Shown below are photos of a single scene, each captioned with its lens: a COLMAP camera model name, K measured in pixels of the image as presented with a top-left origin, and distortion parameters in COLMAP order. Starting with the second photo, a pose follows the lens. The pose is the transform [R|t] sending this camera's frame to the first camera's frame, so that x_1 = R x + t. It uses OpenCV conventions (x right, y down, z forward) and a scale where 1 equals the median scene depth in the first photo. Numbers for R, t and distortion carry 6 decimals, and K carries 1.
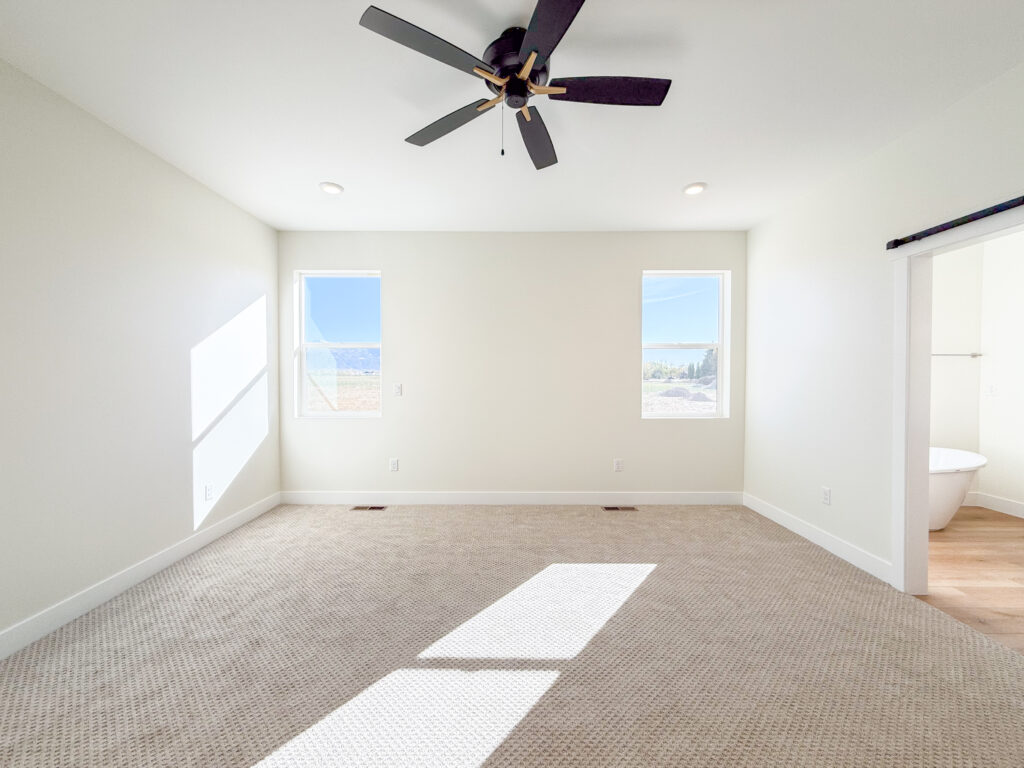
lens RADIAL K [[409.4, 0, 508.3], [0, 409.4, 384.3], [0, 0, 1]] dist [-0.002433, -0.000024]
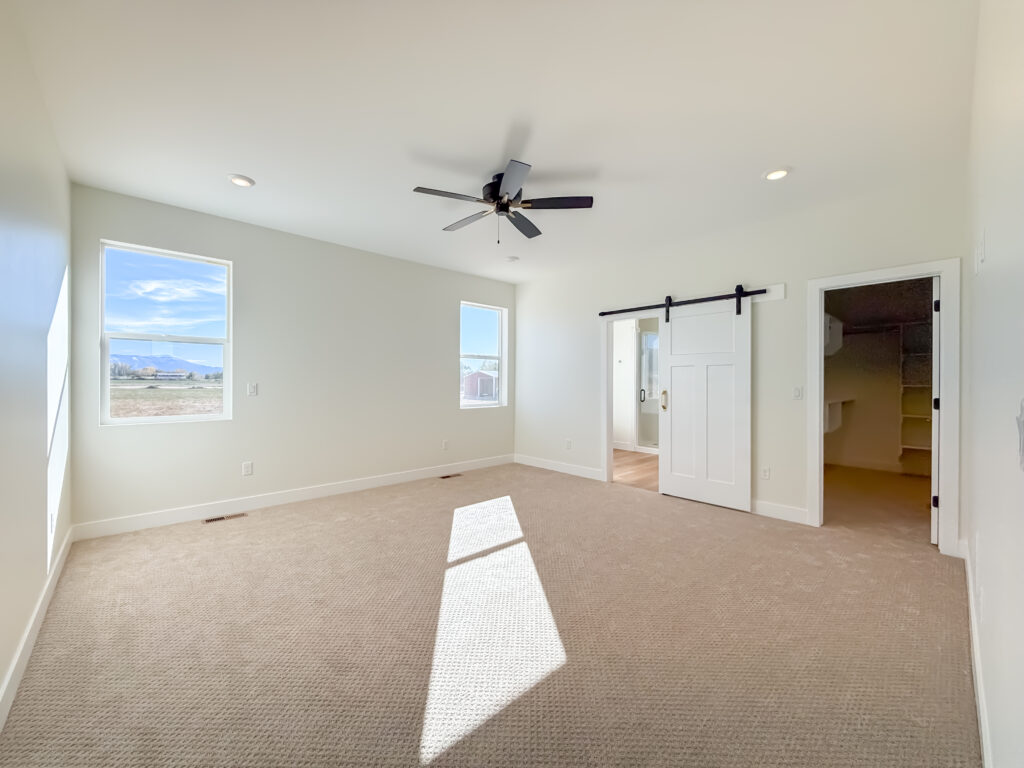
lens RADIAL K [[418.8, 0, 507.0], [0, 418.8, 383.5], [0, 0, 1]] dist [-0.000233, 0.000175]
pose [[0.725208, 0.001410, 0.688528, -0.578087], [0.009874, 0.999874, -0.012448, 0.019881], [-0.688459, 0.015826, 0.725103, -0.134950]]
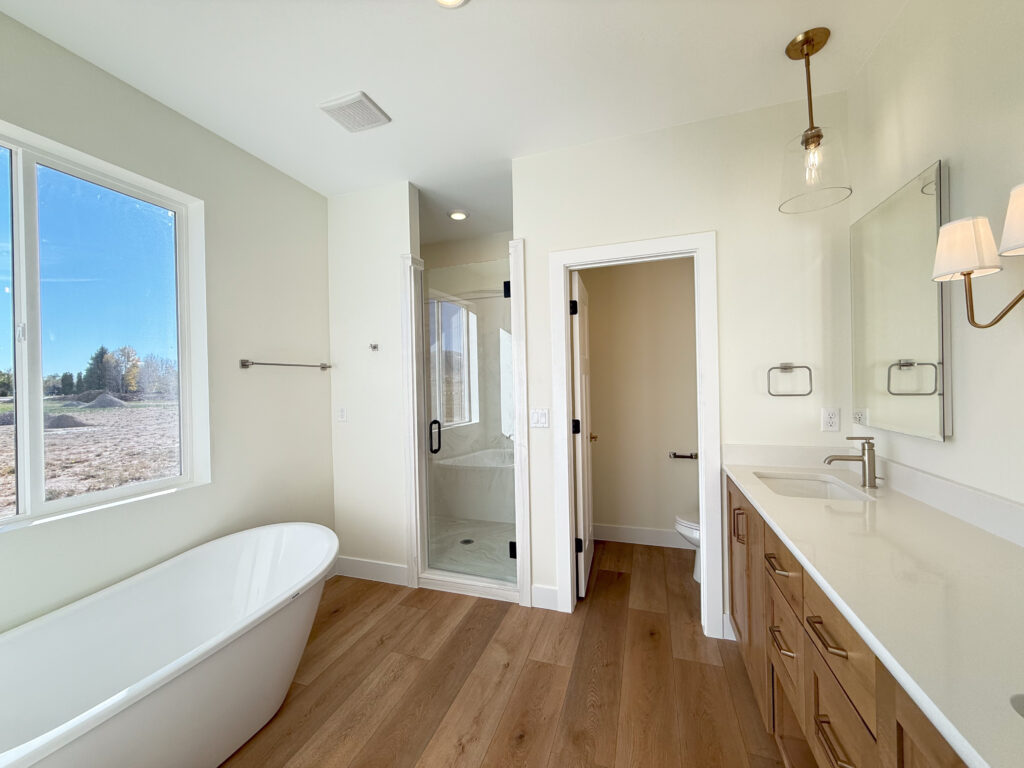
lens RADIAL K [[409.4, 0, 508.3], [0, 409.4, 384.3], [0, 0, 1]] dist [-0.002433, -0.000024]
pose [[0.326751, -0.016081, 0.944974, 0.622919], [0.041107, 0.999151, 0.002789, -0.032483], [-0.944216, 0.037934, 0.327134, 0.504300]]
